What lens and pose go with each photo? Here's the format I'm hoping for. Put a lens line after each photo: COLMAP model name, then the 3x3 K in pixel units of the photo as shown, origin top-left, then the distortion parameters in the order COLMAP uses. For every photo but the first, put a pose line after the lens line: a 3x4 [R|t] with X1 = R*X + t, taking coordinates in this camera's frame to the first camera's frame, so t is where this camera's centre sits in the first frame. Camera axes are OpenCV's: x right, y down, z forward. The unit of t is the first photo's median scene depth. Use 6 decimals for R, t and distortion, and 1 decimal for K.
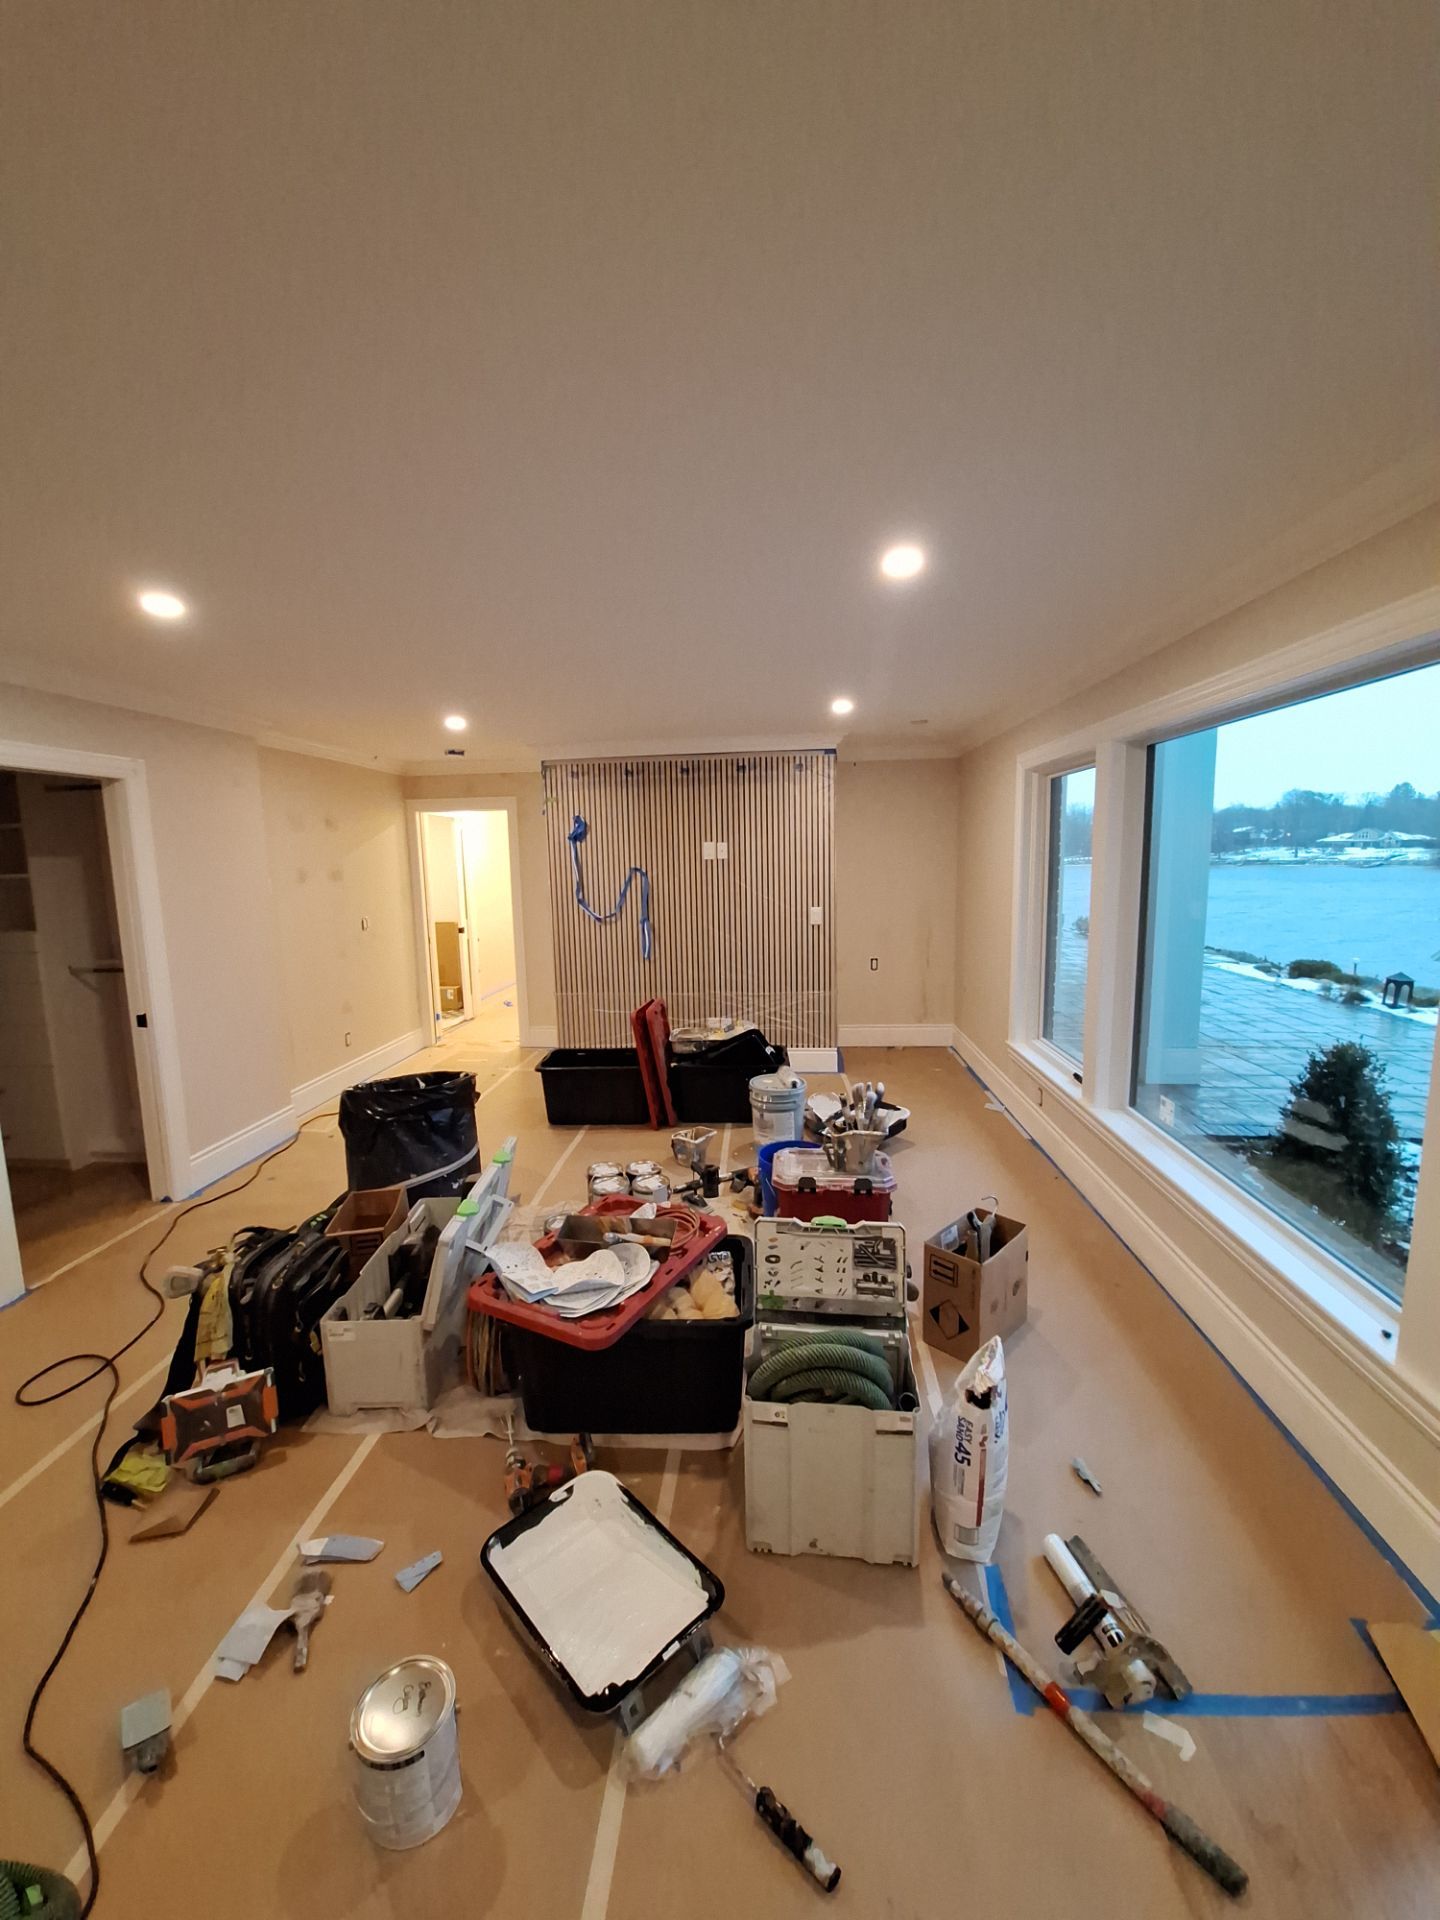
lens RADIAL K [[751.6, 0, 724.9], [0, 751.6, 956.4], [0, 0, 1]] dist [-0.001760, -0.009525]
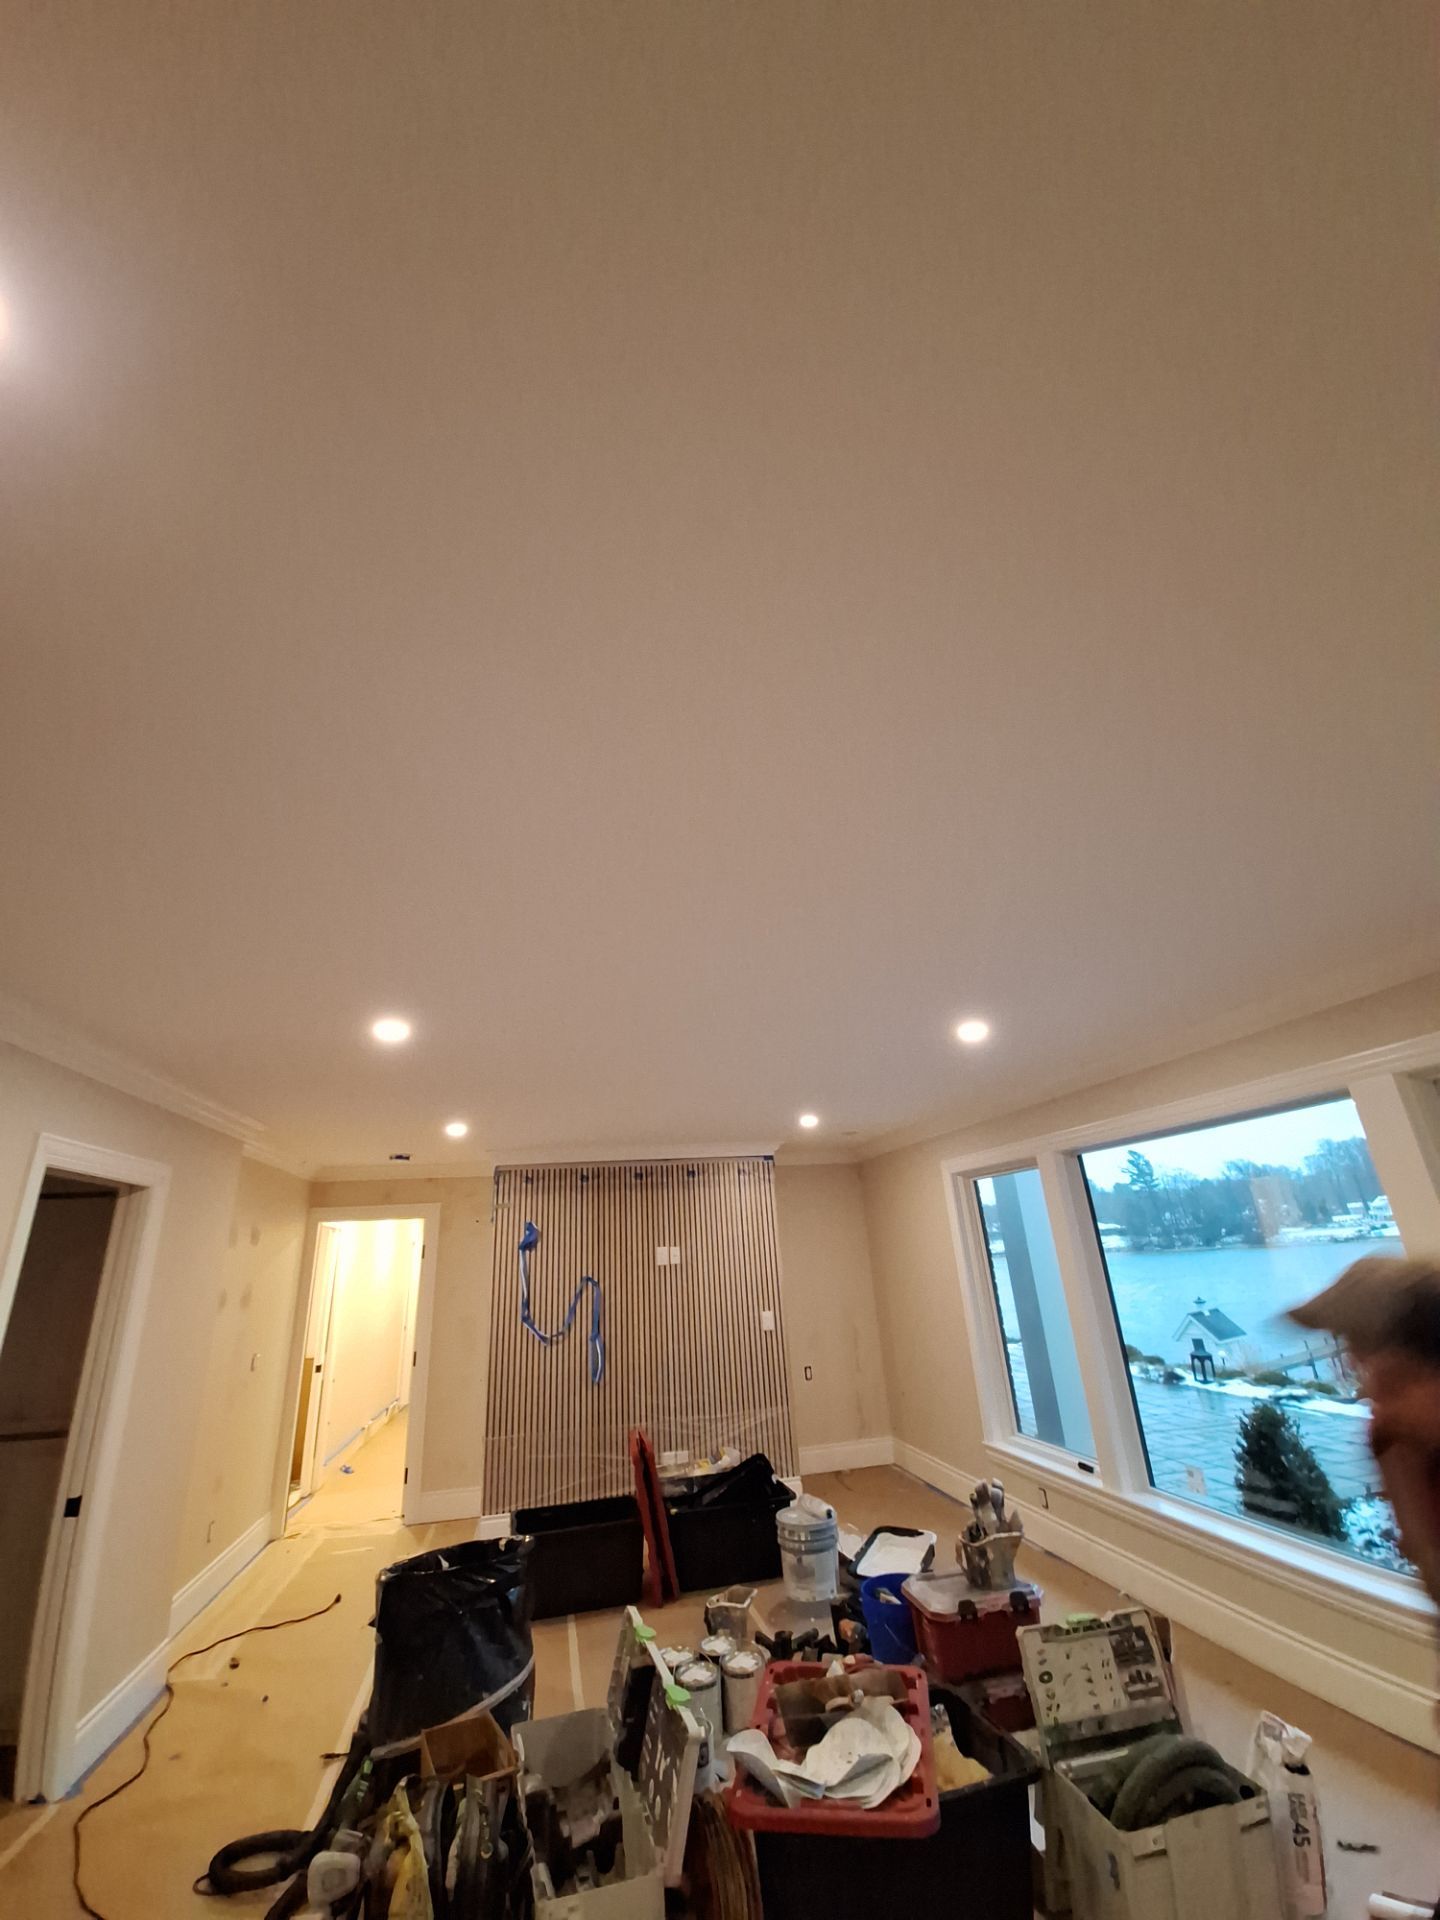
lens RADIAL K [[751.6, 0, 724.9], [0, 751.6, 956.4], [0, 0, 1]] dist [-0.001760, -0.009525]
pose [[0.956099, 0.077861, 0.282511, -0.315747], [0.073419, 0.869666, -0.488151, 0.010613], [-0.283698, 0.487462, 0.825770, -0.067242]]
